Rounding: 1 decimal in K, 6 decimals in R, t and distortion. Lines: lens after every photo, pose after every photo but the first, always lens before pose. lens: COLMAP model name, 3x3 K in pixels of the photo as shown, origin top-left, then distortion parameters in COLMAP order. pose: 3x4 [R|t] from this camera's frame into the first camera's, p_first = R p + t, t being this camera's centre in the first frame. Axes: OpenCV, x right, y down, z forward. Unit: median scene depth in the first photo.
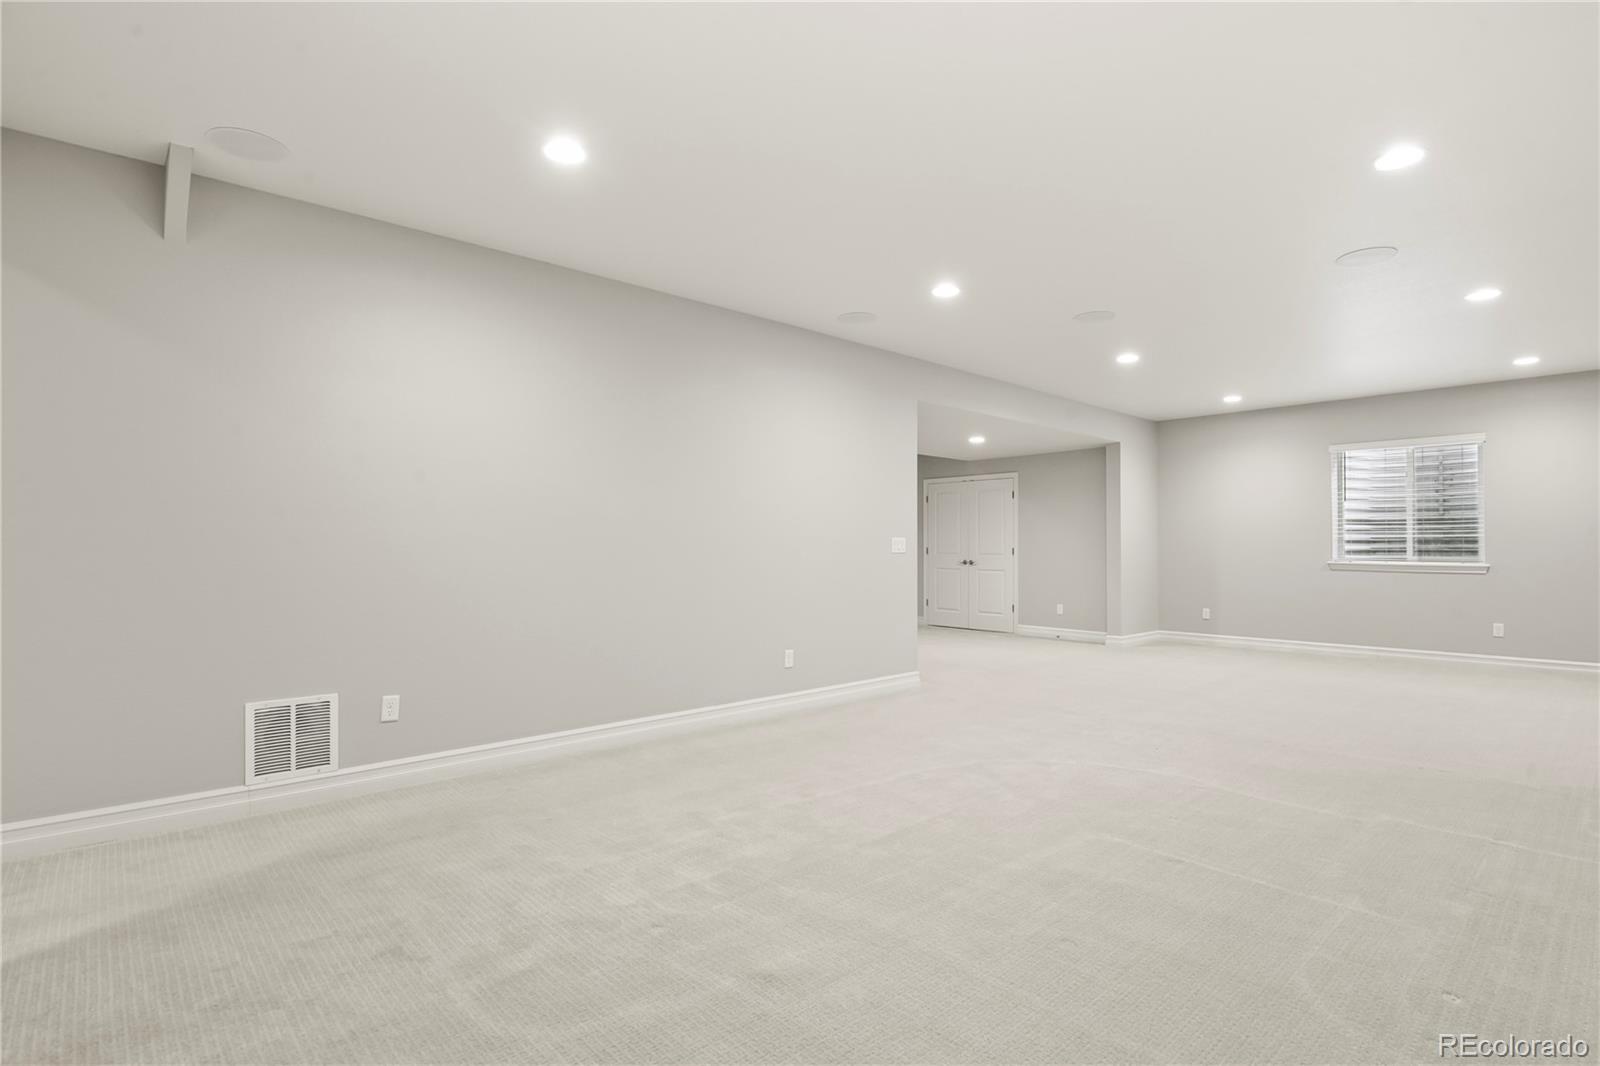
lens RADIAL K [[775.0, 0, 790.9], [0, 775.0, 539.9], [0, 0, 1]] dist [-0.002101, -0.000914]
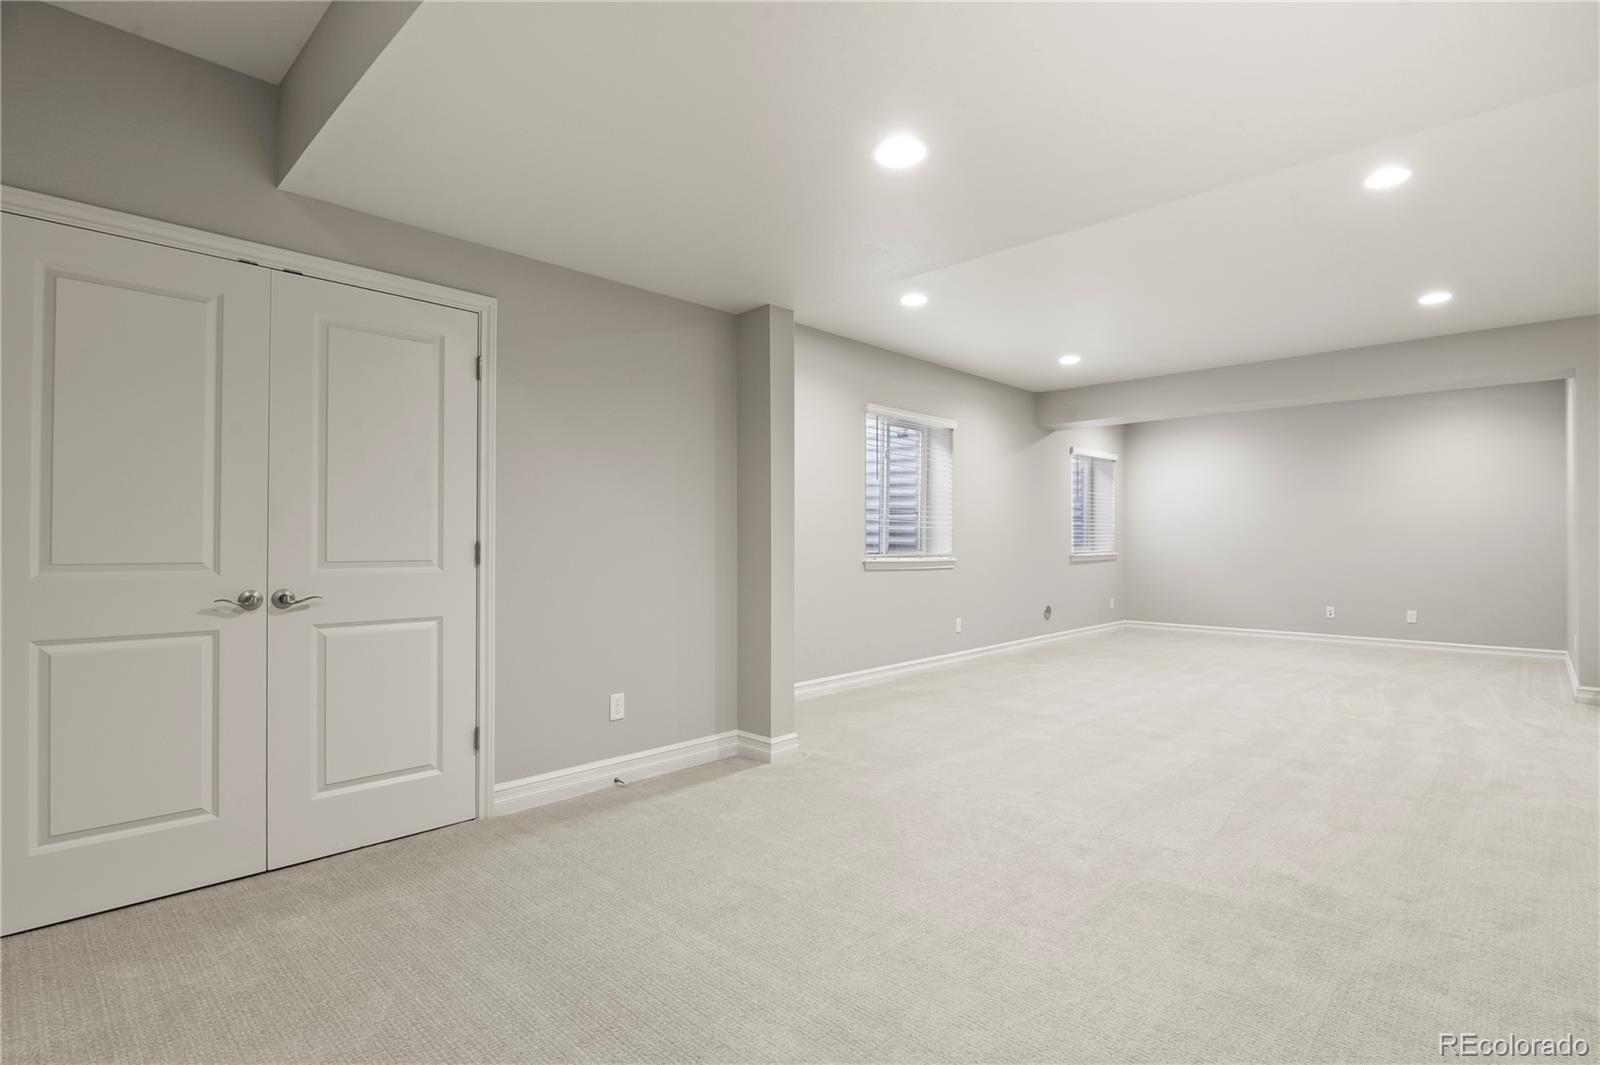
lens RADIAL K [[775.0, 0, 793.4], [0, 775.0, 542.0], [0, 0, 1]] dist [-0.002101, -0.000914]
pose [[-0.078013, 0.000322, 0.996952, -0.028094], [-0.006519, 0.999978, -0.000833, 0.010300], [-0.996931, -0.006564, -0.078009, 0.908920]]
